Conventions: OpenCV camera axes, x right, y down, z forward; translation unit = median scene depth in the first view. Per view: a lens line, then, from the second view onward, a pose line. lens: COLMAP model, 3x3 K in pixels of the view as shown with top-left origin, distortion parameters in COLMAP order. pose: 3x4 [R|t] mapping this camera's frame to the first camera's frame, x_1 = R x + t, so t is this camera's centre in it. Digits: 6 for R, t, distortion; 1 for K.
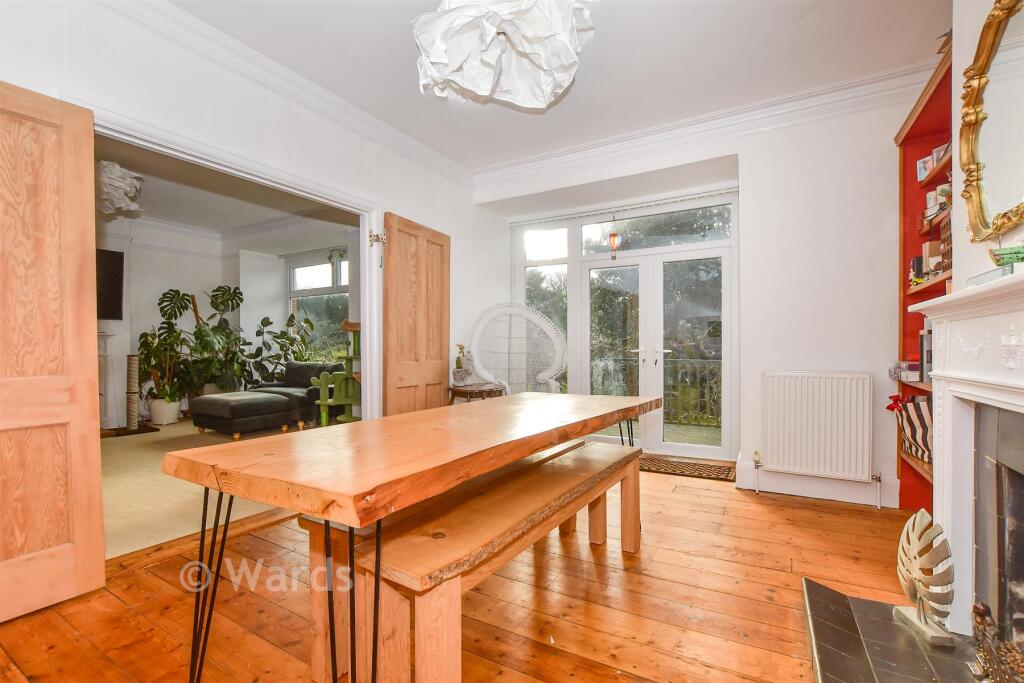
lens RADIAL K [[444.9, 0, 512.4], [0, 444.9, 347.6], [0, 0, 1]] dist [0.000201, 0.000022]
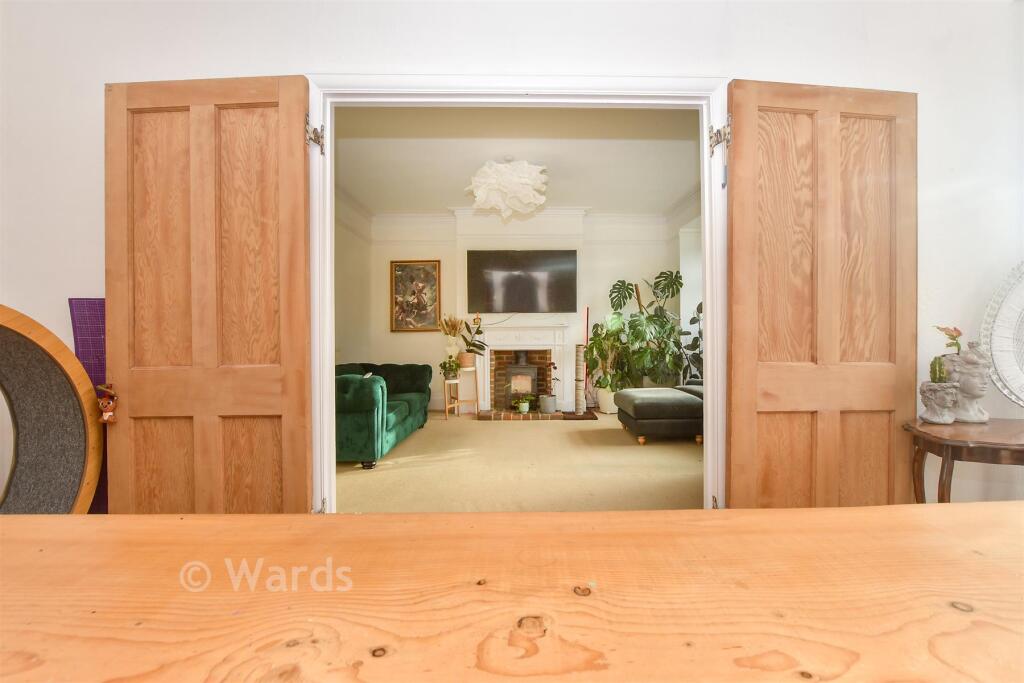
lens RADIAL K [[479.5, 0, 512.6], [0, 479.5, 336.1], [0, 0, 1]] dist [-0.021887, -0.000253]
pose [[0.531912, -0.005618, -0.846781, 0.054331], [0.001259, 0.999982, -0.005844, 0.004311], [0.846799, 0.002042, 0.531909, 0.436801]]
